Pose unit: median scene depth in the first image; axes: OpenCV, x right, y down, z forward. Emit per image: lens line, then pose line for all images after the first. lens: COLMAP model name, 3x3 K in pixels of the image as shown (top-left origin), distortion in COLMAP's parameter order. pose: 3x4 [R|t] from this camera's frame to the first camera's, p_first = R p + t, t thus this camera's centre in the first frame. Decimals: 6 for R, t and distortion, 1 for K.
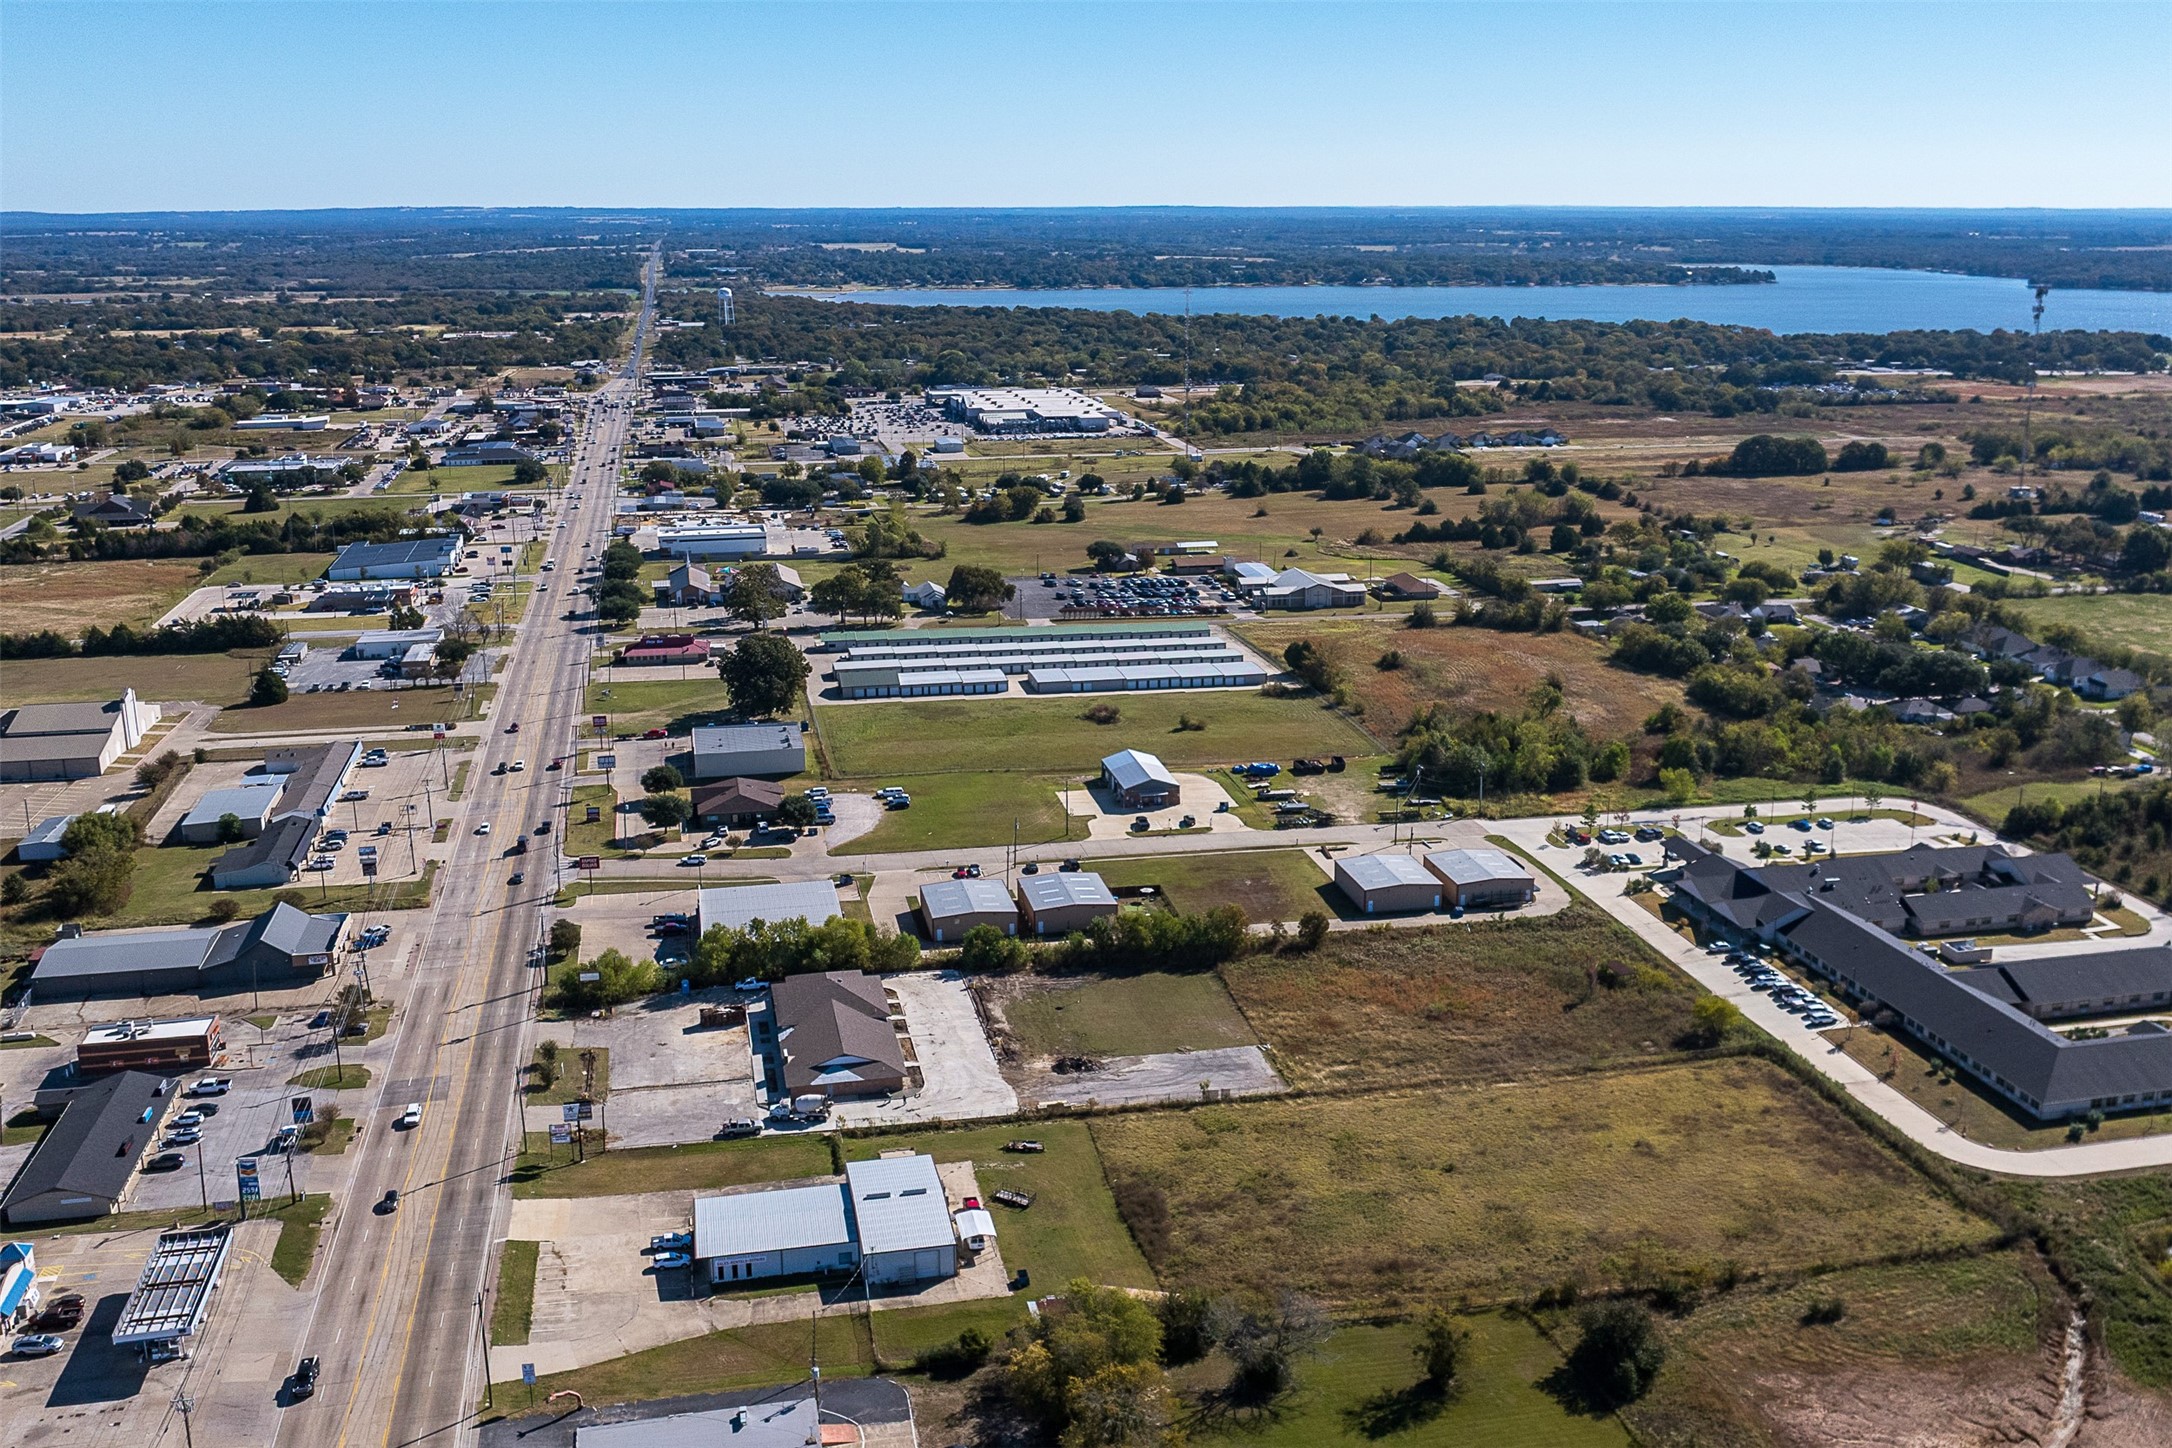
lens RADIAL K [[2073.3, 0, 1121.9], [0, 2073.3, 727.3], [0, 0, 1]] dist [-0.004177, -0.022668]
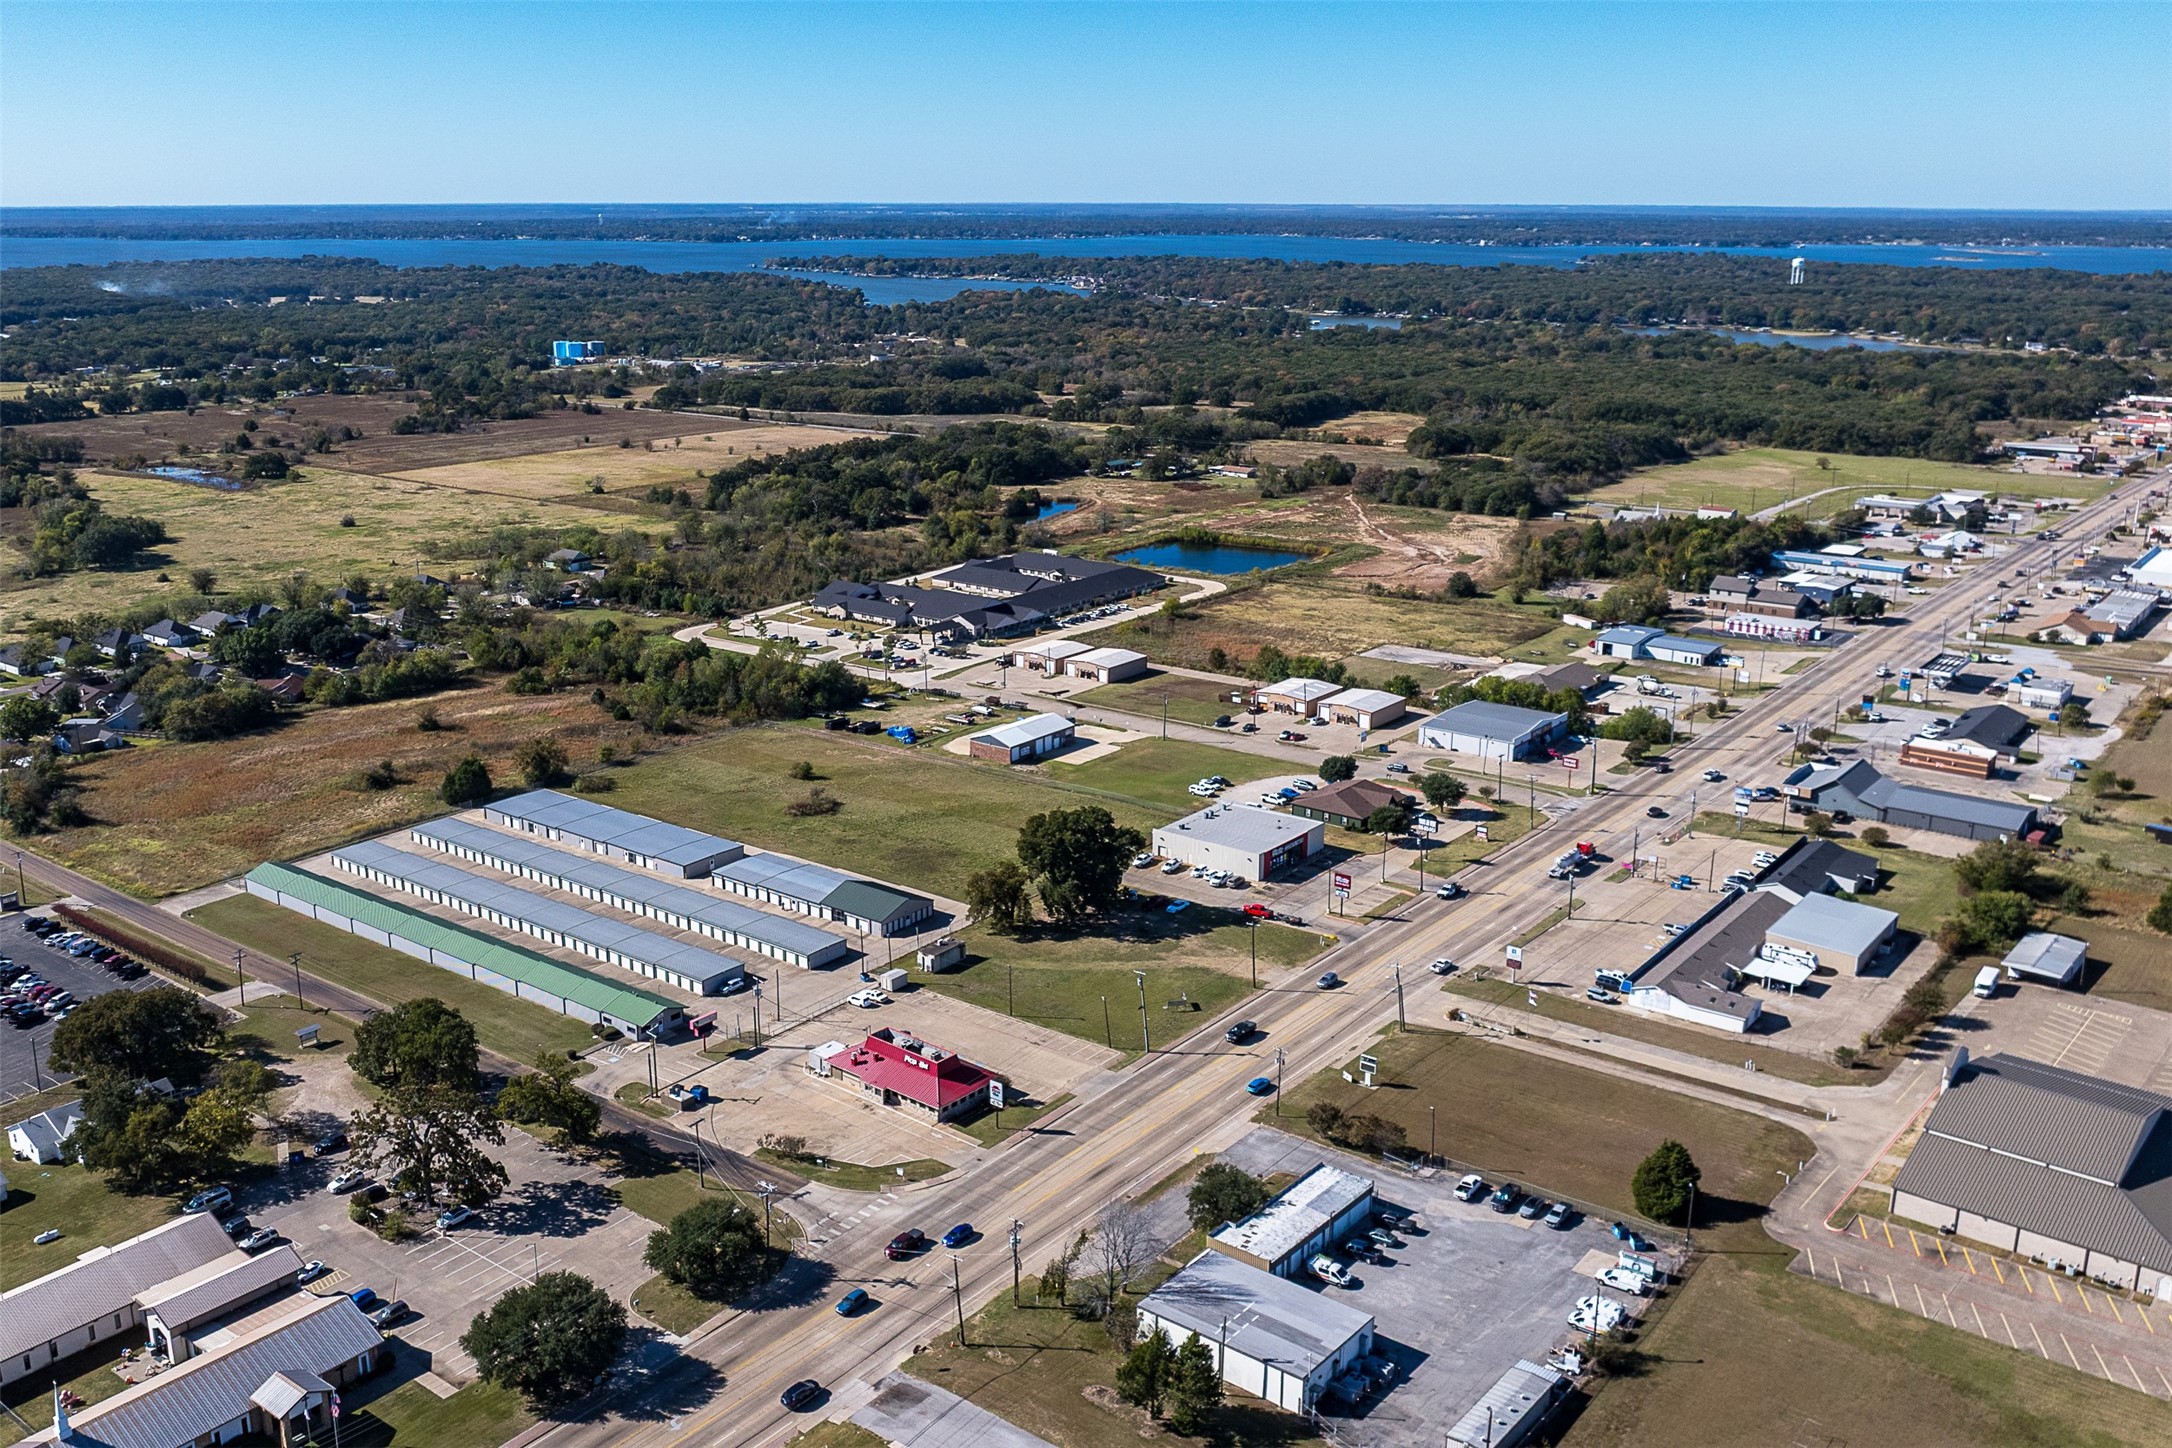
lens RADIAL K [[1893.9, 0, 1086.0], [0, 1893.9, 724.0], [0, 0, 1]] dist [-0.009859, -0.008349]
pose [[-0.653535, -0.199998, 0.729995, -0.731021], [0.184719, 0.893153, 0.410069, -0.378624], [-0.734010, 0.402839, -0.546763, 1.523126]]
